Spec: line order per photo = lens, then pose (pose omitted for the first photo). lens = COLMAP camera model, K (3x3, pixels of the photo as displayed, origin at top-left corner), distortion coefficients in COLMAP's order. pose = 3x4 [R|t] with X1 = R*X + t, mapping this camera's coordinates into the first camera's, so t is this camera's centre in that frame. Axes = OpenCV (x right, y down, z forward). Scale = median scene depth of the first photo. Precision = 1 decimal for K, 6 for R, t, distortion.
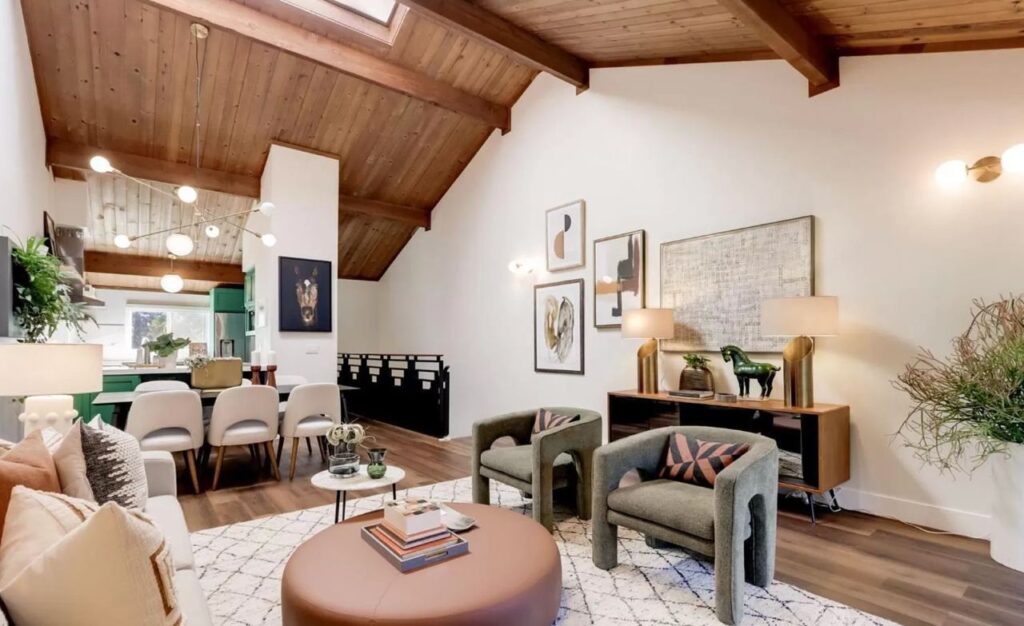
lens RADIAL K [[475.8, 0, 510.6], [0, 475.8, 343.1], [0, 0, 1]] dist [-0.011381, 0.000038]
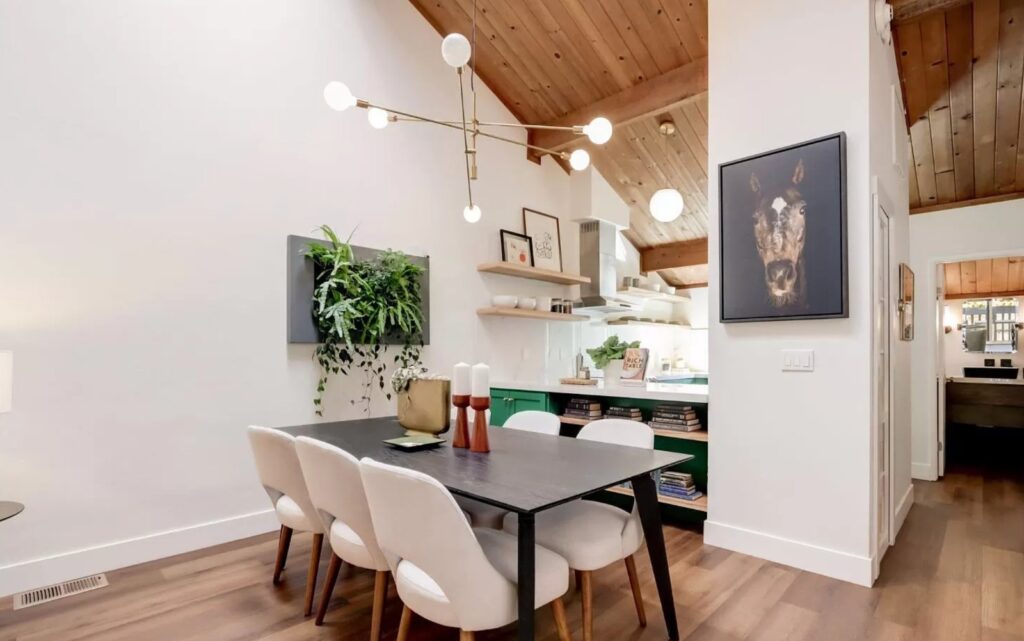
lens RADIAL K [[490.4, 0, 526.3], [0, 490.4, 351.0], [0, 0, 1]] dist [-0.012414, 0.000659]
pose [[0.144997, -0.005376, -0.989418, -0.028186], [0.003071, 0.999983, -0.004983, 0.004464], [0.989427, -0.002316, 0.145011, 0.638169]]
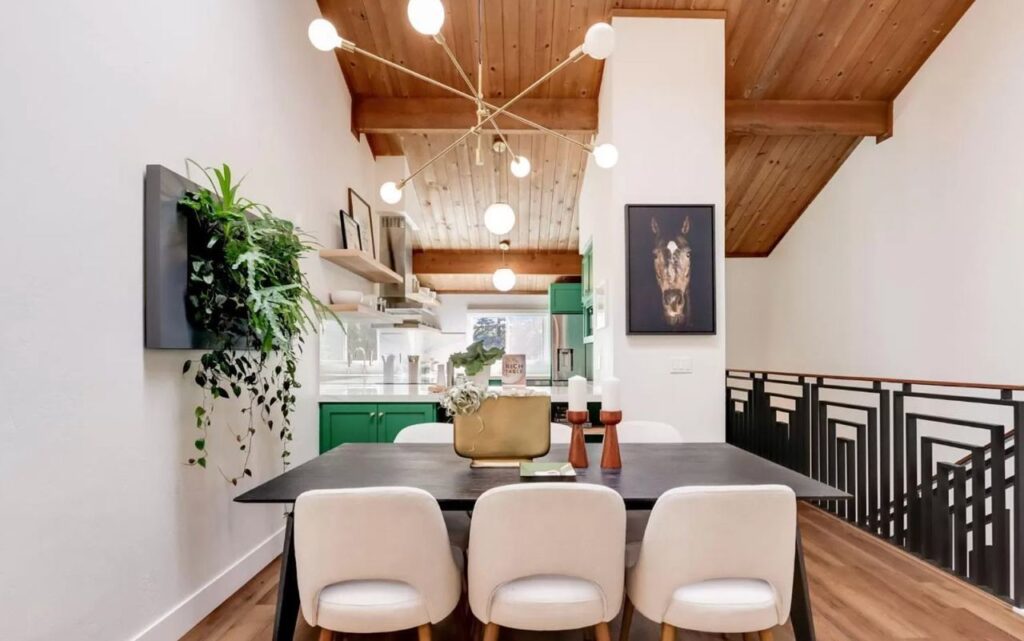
lens RADIAL K [[490.4, 0, 526.3], [0, 490.4, 351.0], [0, 0, 1]] dist [-0.012414, 0.000659]
pose [[0.791313, -0.004079, -0.611398, -0.190951], [0.004068, 0.999991, -0.001406, -0.004101], [0.611398, -0.001375, 0.791322, 0.394405]]
